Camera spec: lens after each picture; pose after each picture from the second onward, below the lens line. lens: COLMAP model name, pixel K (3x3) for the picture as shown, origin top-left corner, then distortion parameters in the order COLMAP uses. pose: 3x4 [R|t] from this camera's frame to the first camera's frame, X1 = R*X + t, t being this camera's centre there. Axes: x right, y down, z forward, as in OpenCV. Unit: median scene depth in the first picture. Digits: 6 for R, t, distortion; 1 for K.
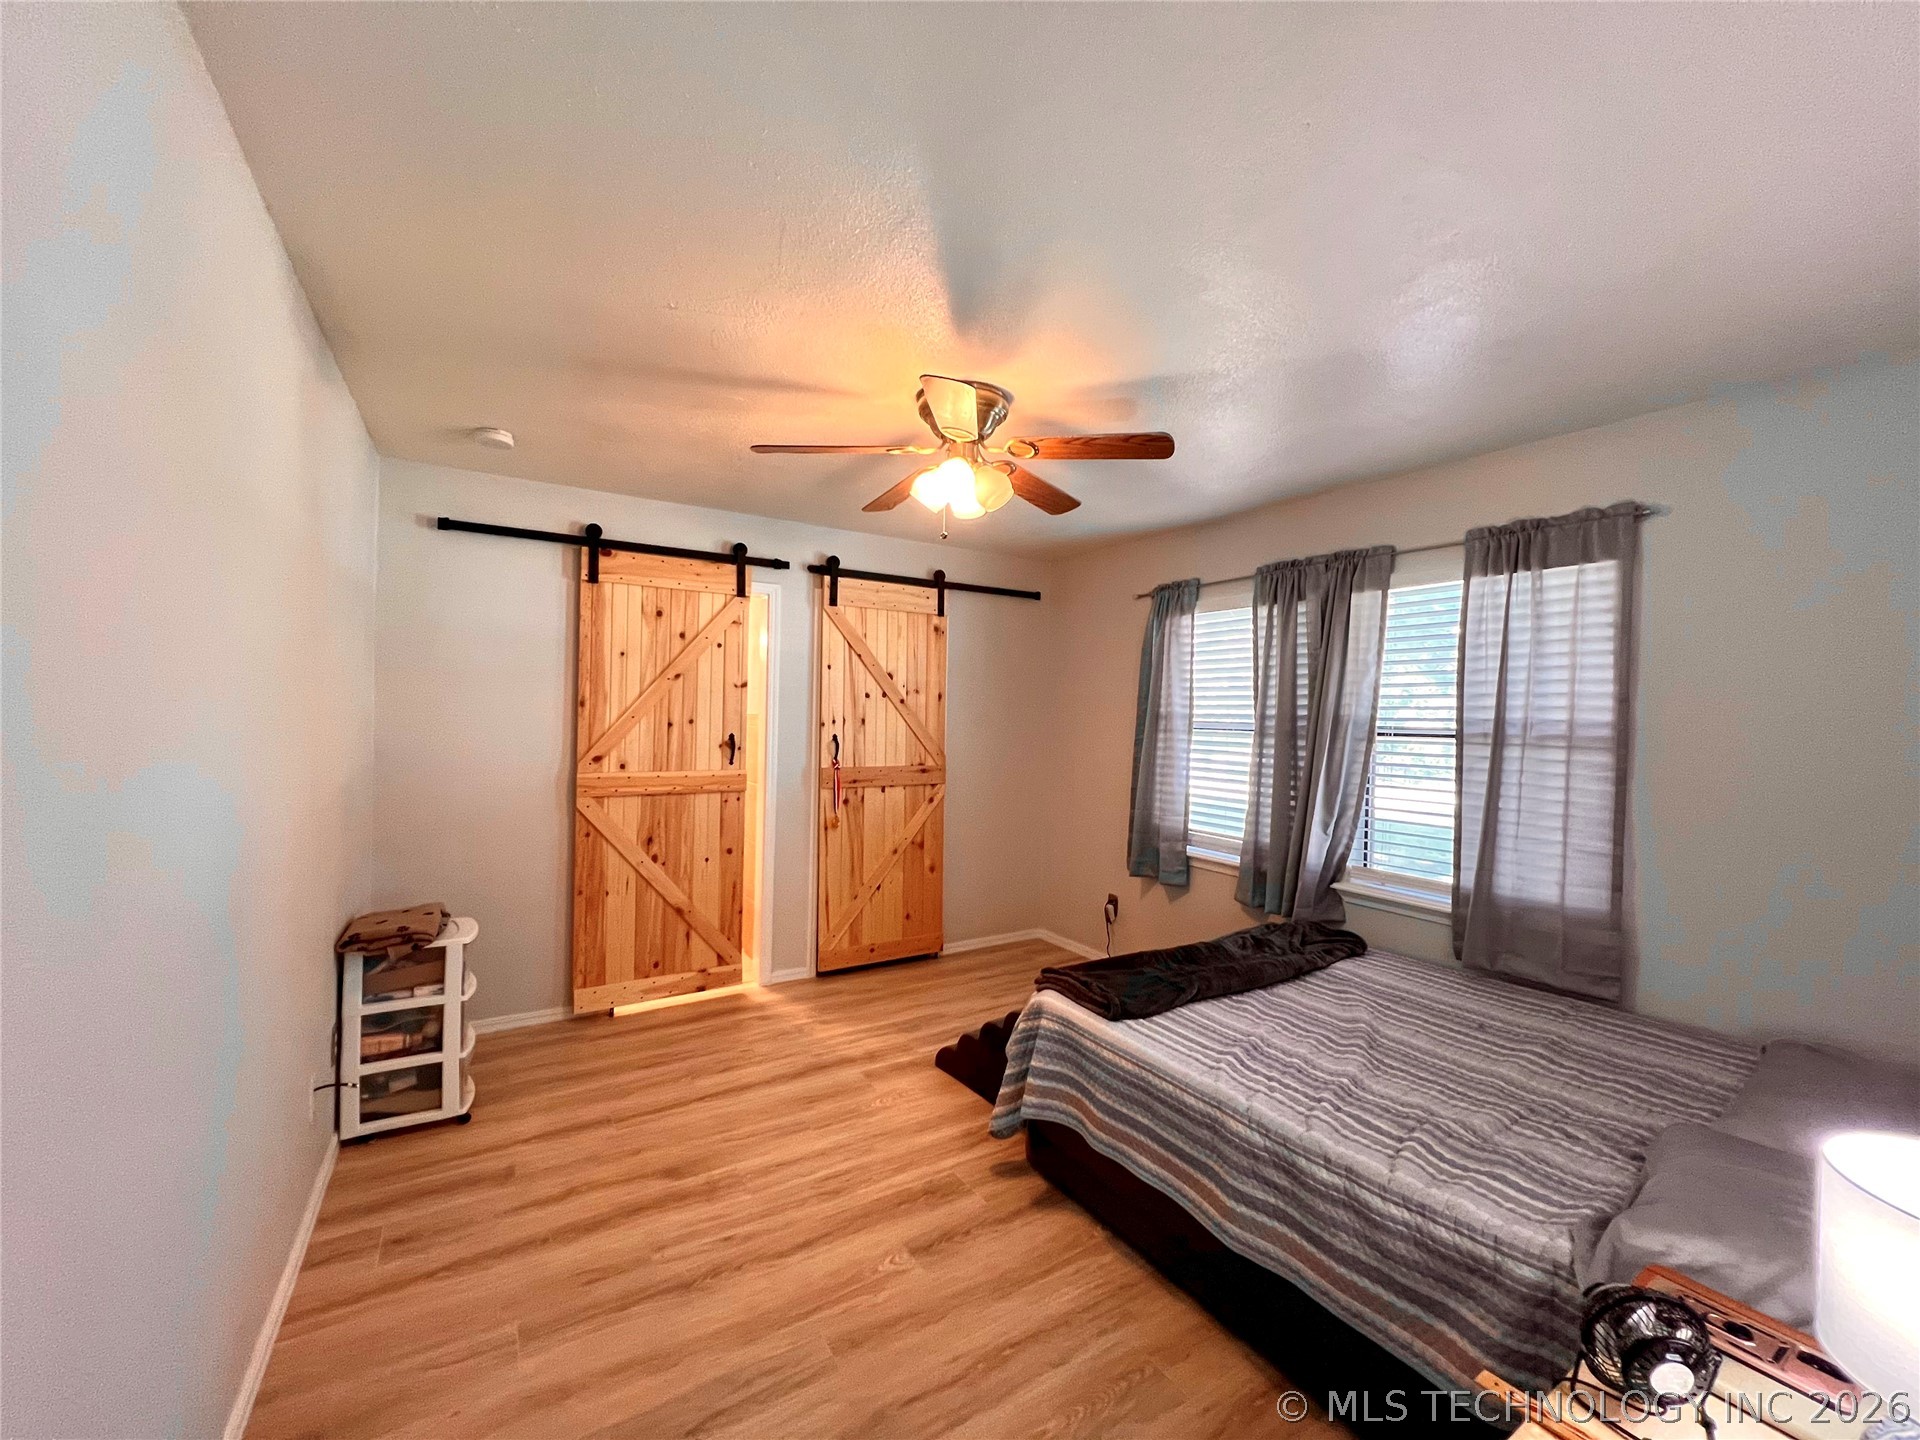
lens RADIAL K [[764.7, 0, 961.7], [0, 764.7, 729.0], [0, 0, 1]] dist [-0.006068, 0.001016]
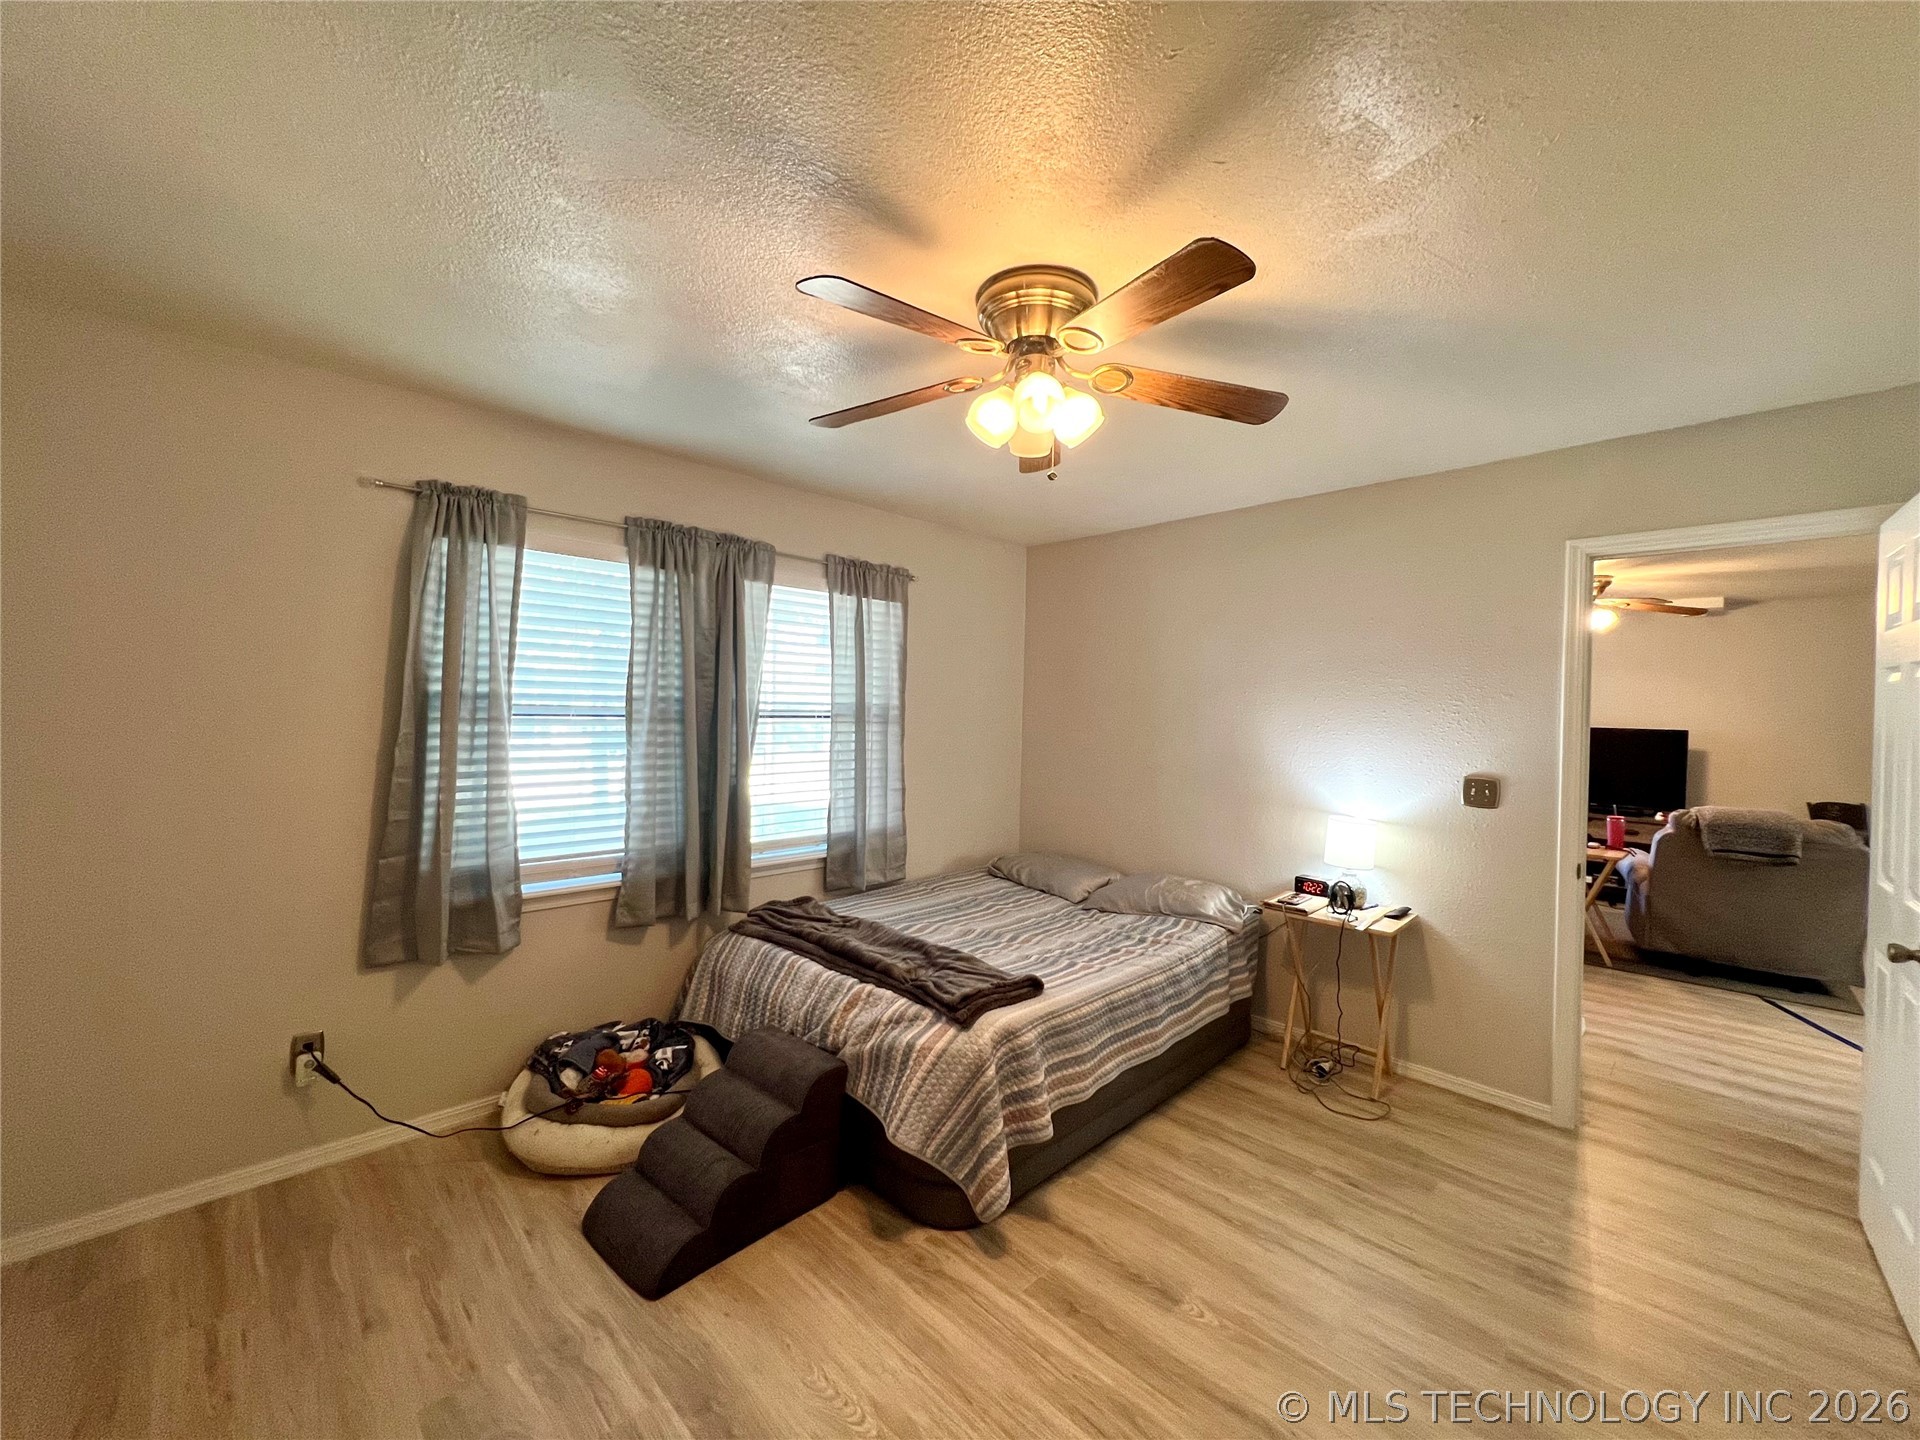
lens RADIAL K [[773.9, 0, 962.5], [0, 773.9, 719.4], [0, 0, 1]] dist [-0.000065, -0.000222]
pose [[-0.221054, -0.039086, 0.974478, -0.723704], [-0.006960, 0.999234, 0.038500, -0.040474], [-0.975237, 0.001729, -0.221156, 1.185745]]
